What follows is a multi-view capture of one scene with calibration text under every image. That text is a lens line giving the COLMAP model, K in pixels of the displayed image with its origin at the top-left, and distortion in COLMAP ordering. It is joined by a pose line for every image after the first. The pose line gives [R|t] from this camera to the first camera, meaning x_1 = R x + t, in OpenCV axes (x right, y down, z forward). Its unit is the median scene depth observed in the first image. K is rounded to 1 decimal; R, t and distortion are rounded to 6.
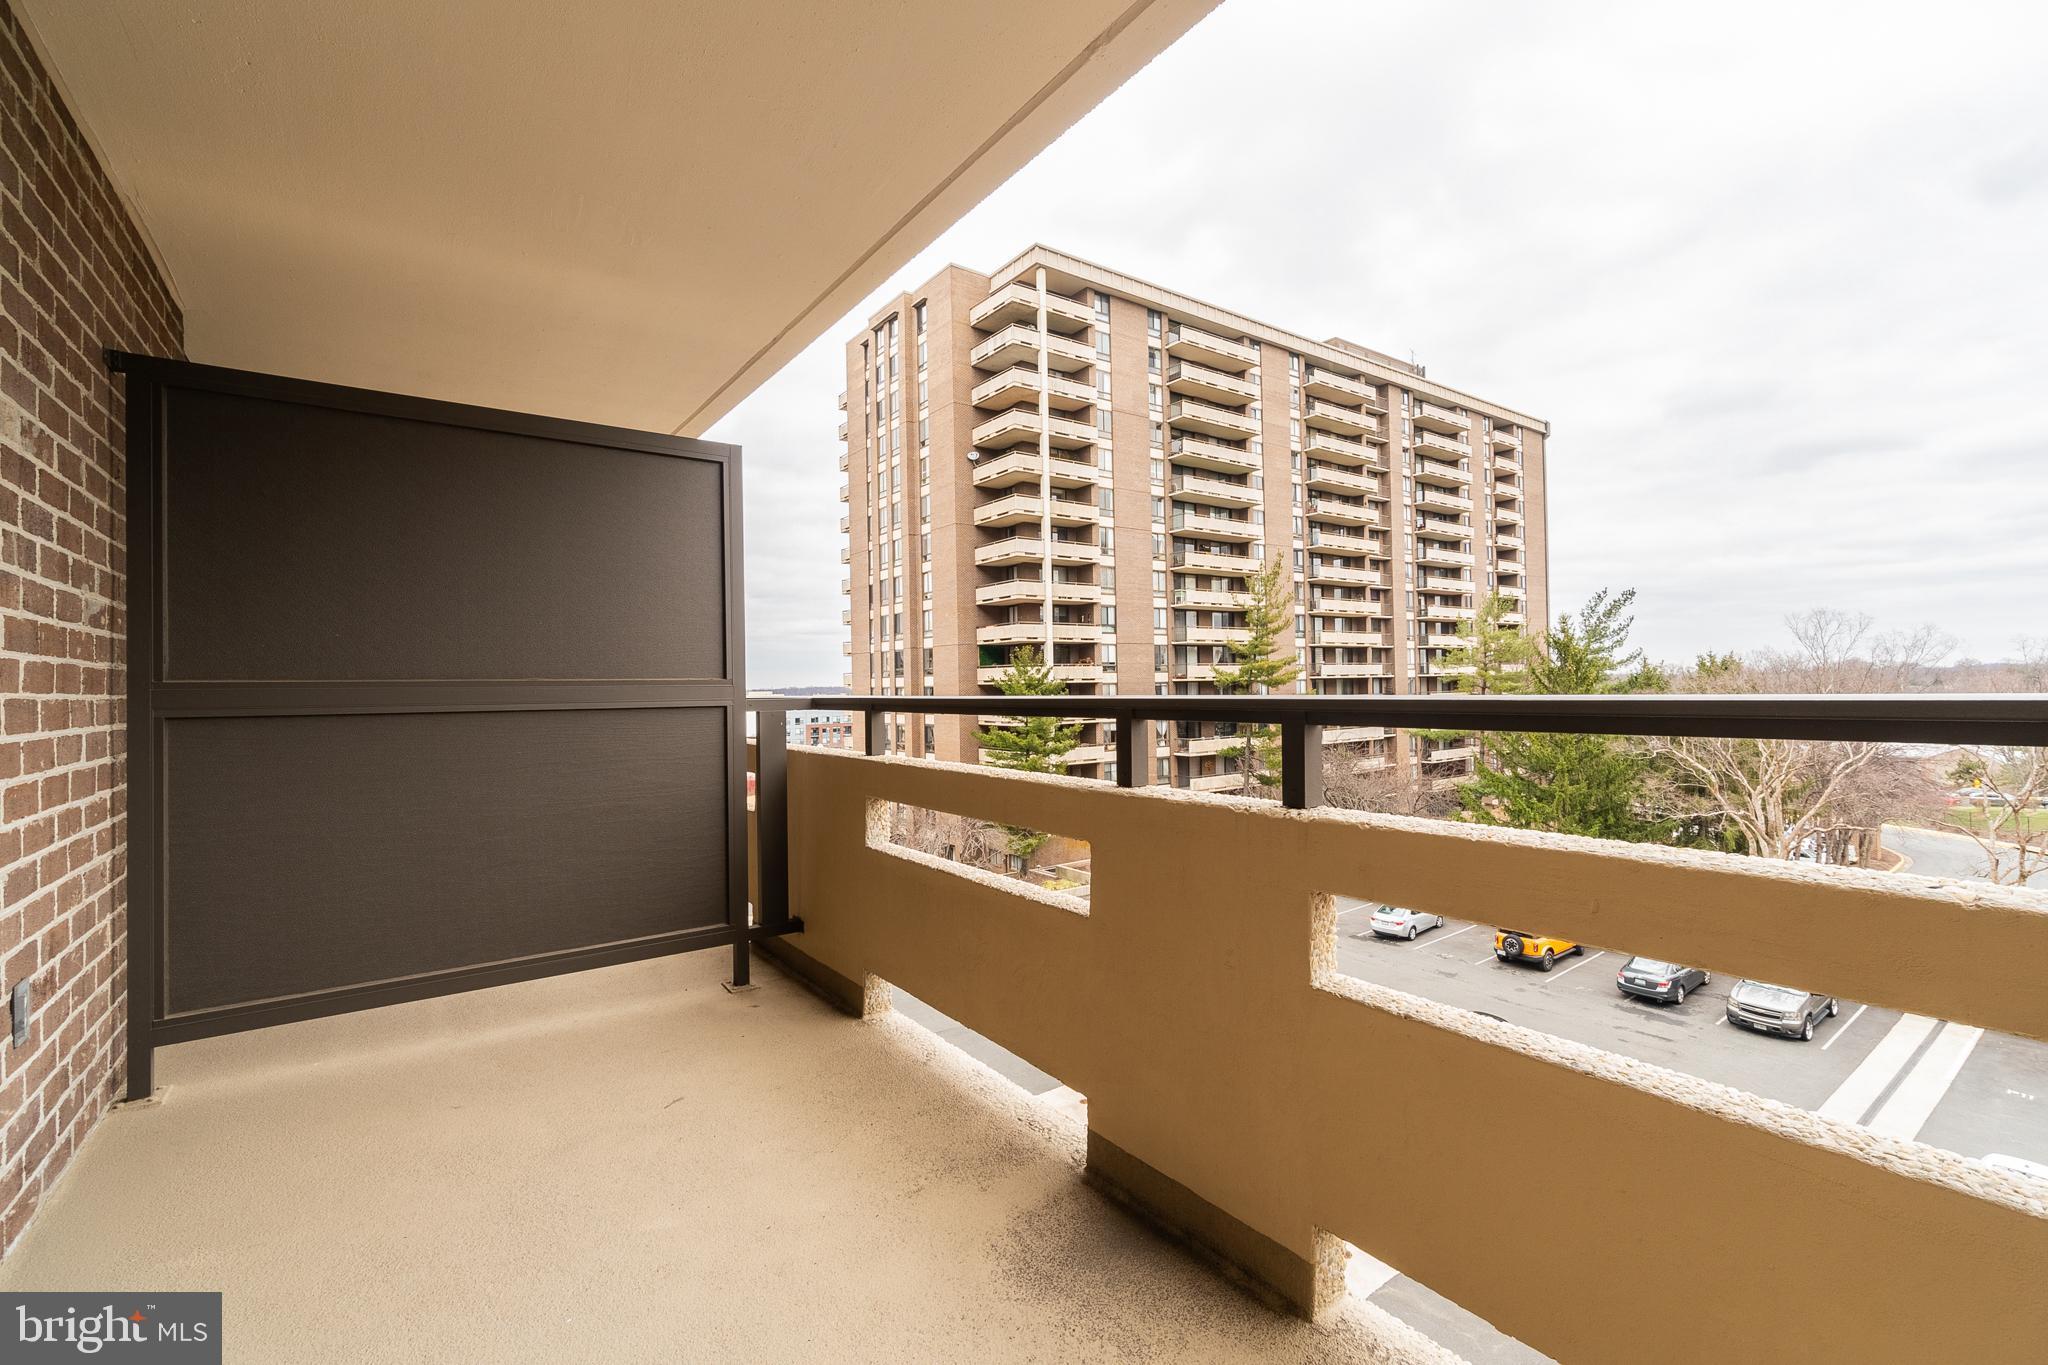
lens RADIAL K [[893.0, 0, 1027.8], [0, 893.0, 674.8], [0, 0, 1]] dist [-0.005817, -0.000084]
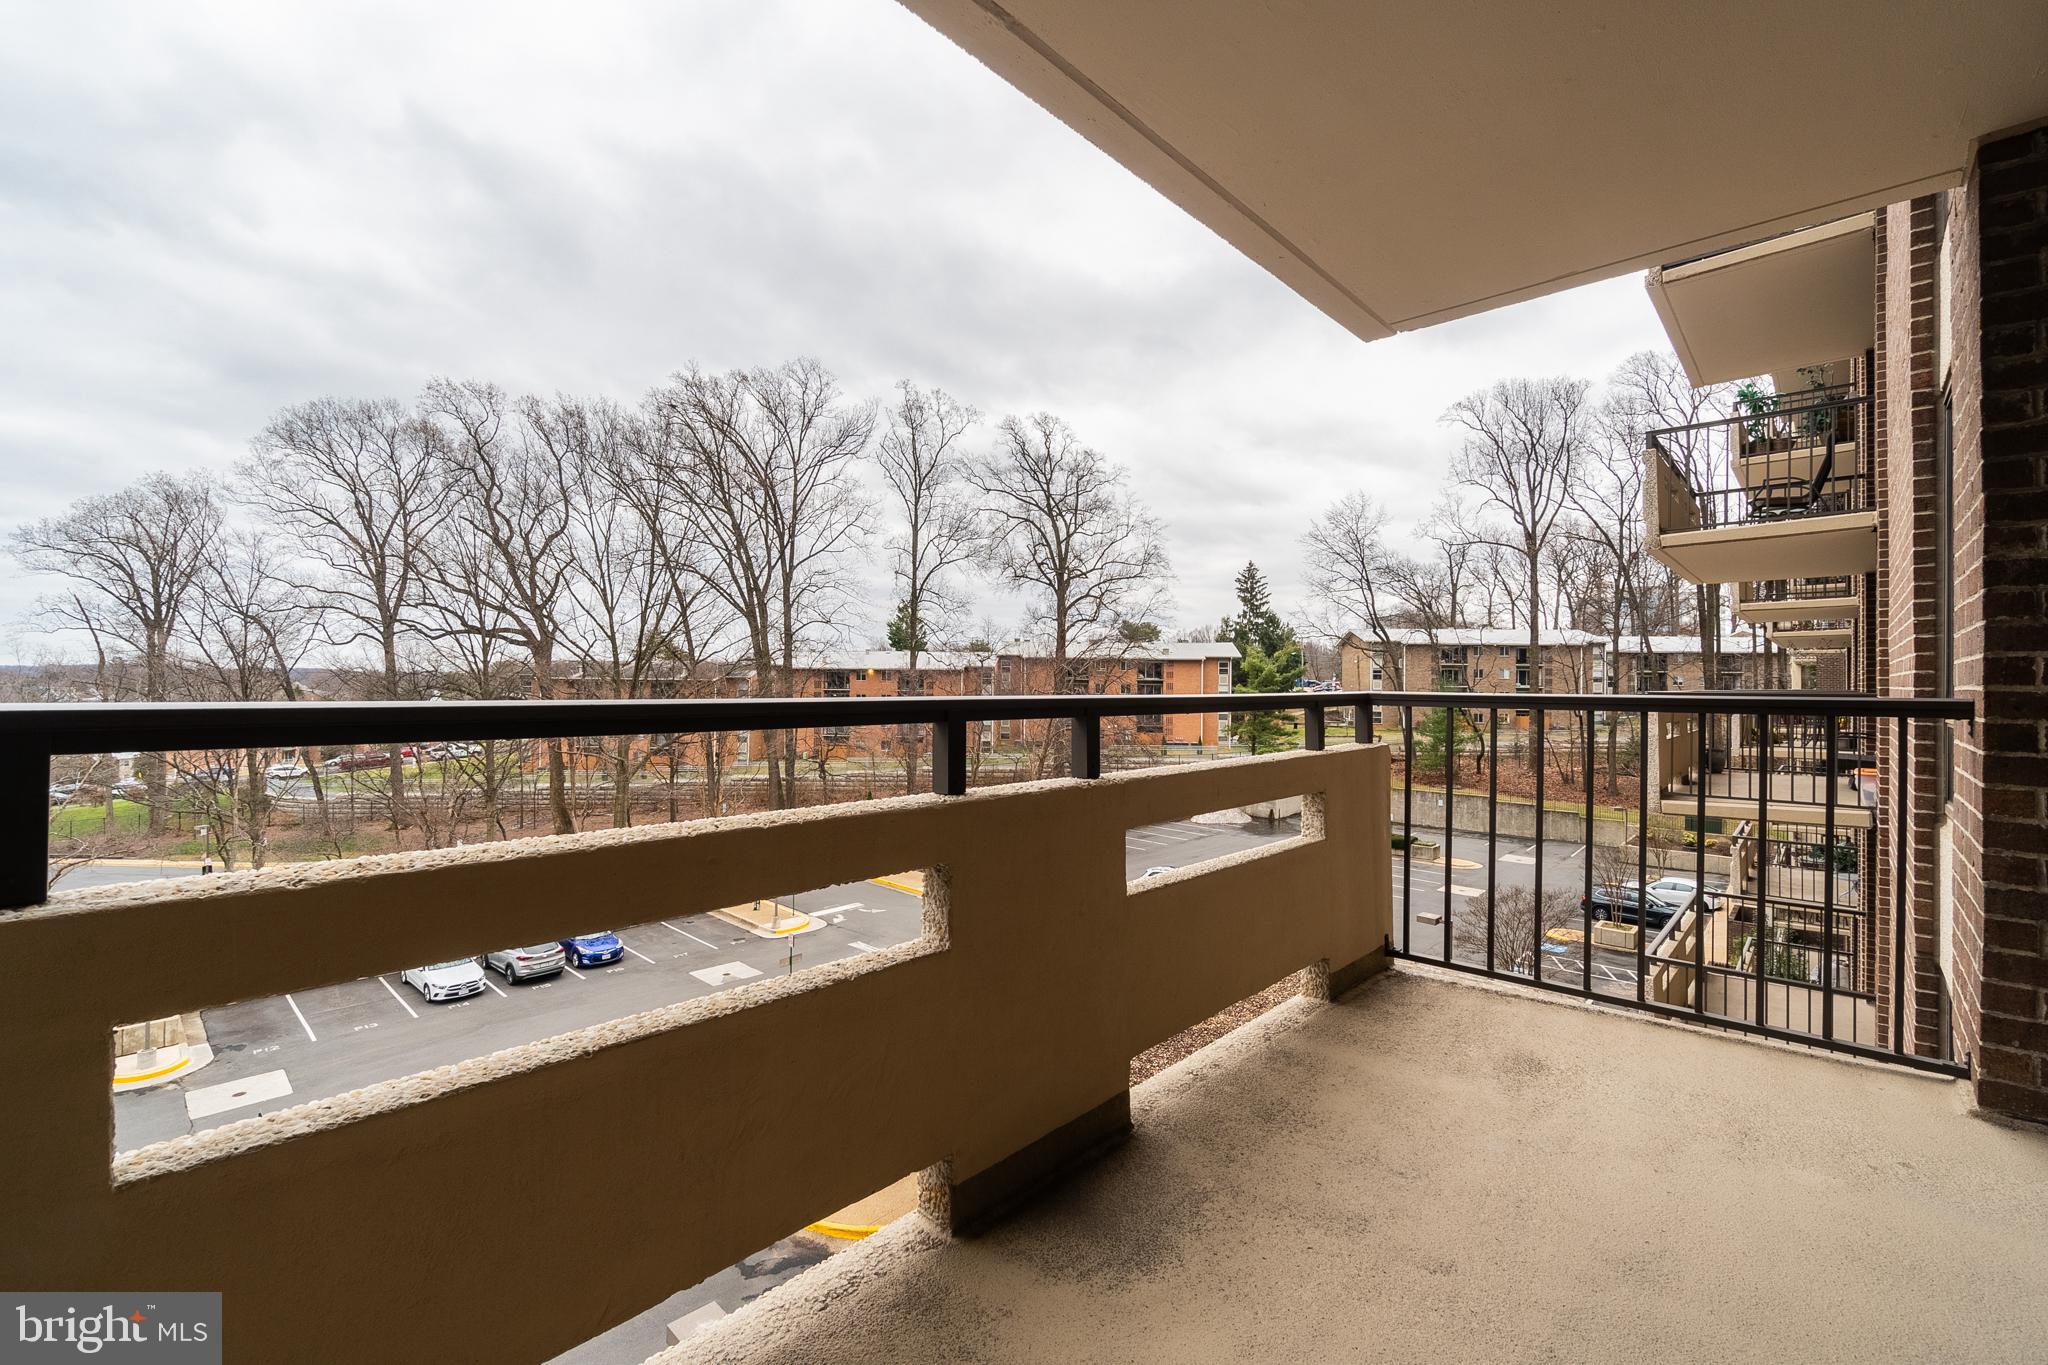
lens RADIAL K [[893.0, 0, 1027.0], [0, 893.0, 682.0], [0, 0, 1]] dist [-0.005817, -0.000084]
pose [[-0.195426, 0.013268, 0.980629, -0.919425], [-0.015287, 0.999746, -0.016573, 0.026354], [-0.980599, -0.018230, -0.195173, 1.249525]]
